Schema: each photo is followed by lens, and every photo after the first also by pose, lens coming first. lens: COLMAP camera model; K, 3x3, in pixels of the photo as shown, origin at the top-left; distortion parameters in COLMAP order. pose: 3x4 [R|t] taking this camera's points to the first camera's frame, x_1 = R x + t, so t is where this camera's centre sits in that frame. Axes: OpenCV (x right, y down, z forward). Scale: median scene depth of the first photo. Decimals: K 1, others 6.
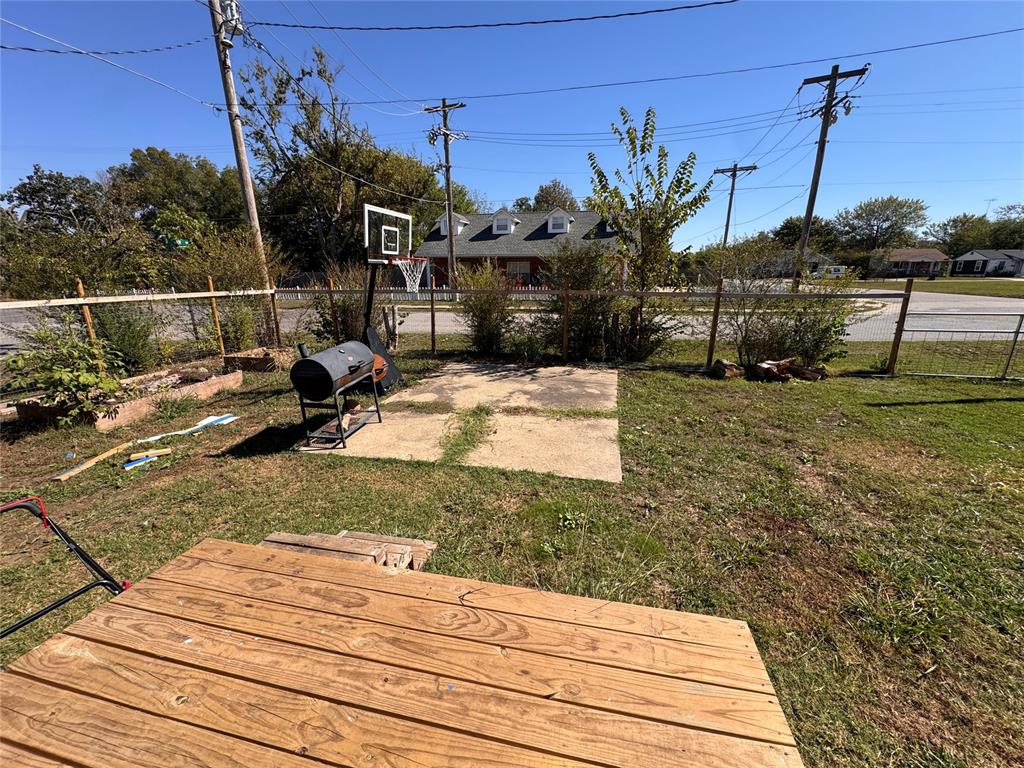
lens RADIAL K [[408.2, 0, 511.1], [0, 408.2, 385.0], [0, 0, 1]] dist [-0.002213, 0.000784]
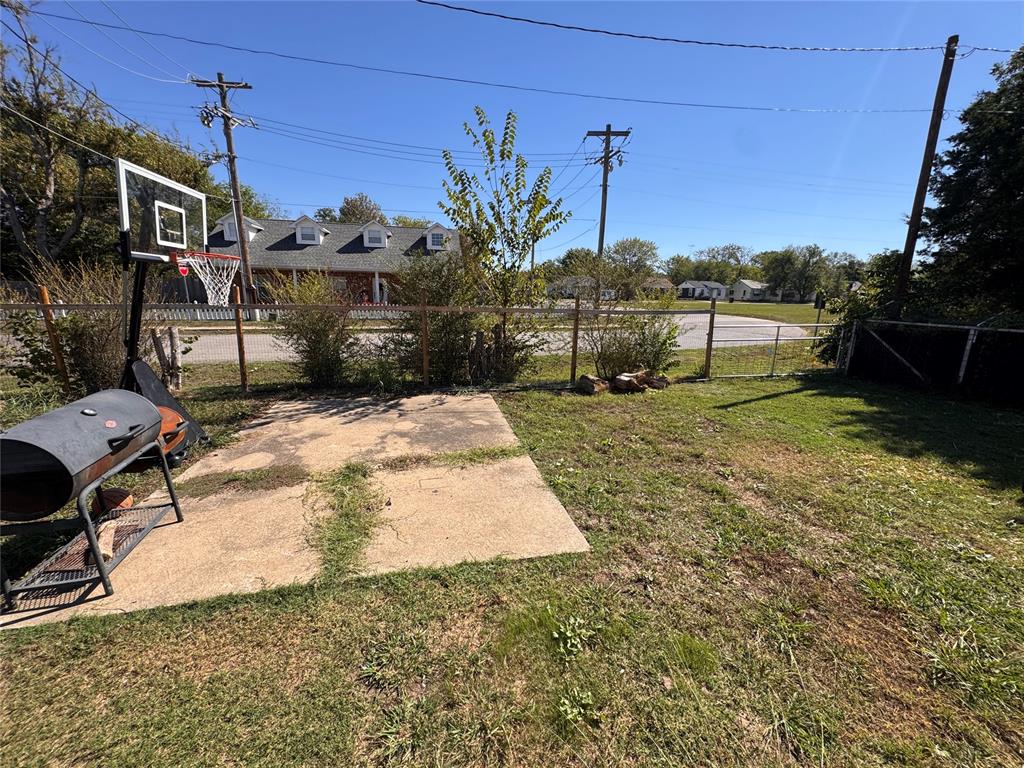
lens RADIAL K [[408.2, 0, 511.1], [0, 408.2, 385.0], [0, 0, 1]] dist [-0.002213, 0.000784]
pose [[0.903898, -0.074902, 0.421139, -0.085090], [0.093304, 0.995367, -0.023229, -0.033444], [-0.417448, 0.060290, 0.906699, 0.175893]]
